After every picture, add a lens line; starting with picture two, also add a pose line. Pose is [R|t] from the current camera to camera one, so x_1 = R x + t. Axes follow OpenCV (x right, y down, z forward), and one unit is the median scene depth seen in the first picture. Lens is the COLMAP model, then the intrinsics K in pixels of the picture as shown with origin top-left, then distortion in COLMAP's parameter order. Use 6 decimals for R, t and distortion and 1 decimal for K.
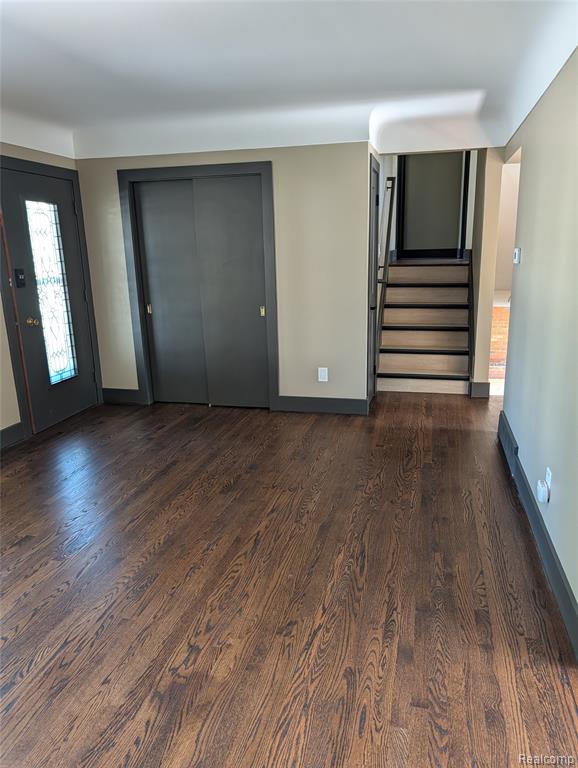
lens RADIAL K [[550.0, 0, 287.0], [0, 550.0, 385.3], [0, 0, 1]] dist [0.057171, -0.098063]
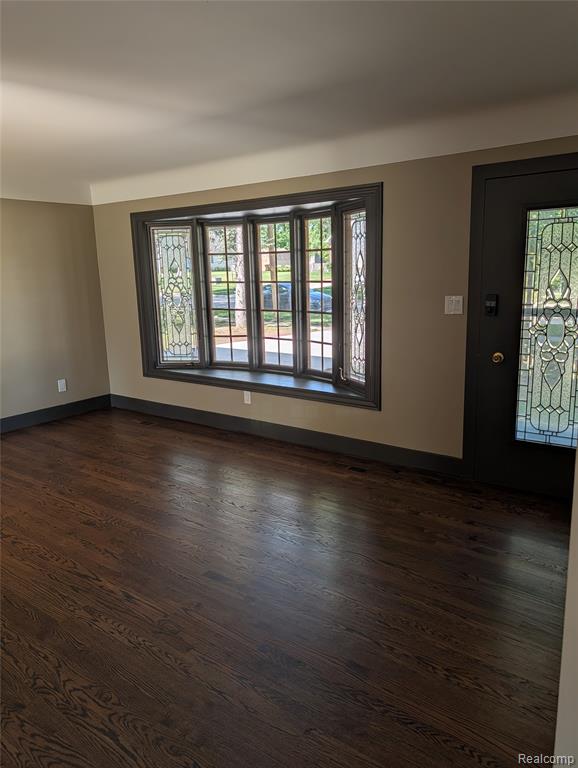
lens RADIAL K [[550.0, 0, 287.0], [0, 550.0, 385.3], [0, 0, 1]] dist [0.057171, -0.098063]
pose [[-0.372767, 0.226520, -0.899852, 0.419363], [-0.193025, 0.929604, 0.313971, -0.281229], [0.907627, 0.290732, -0.302801, 1.016452]]
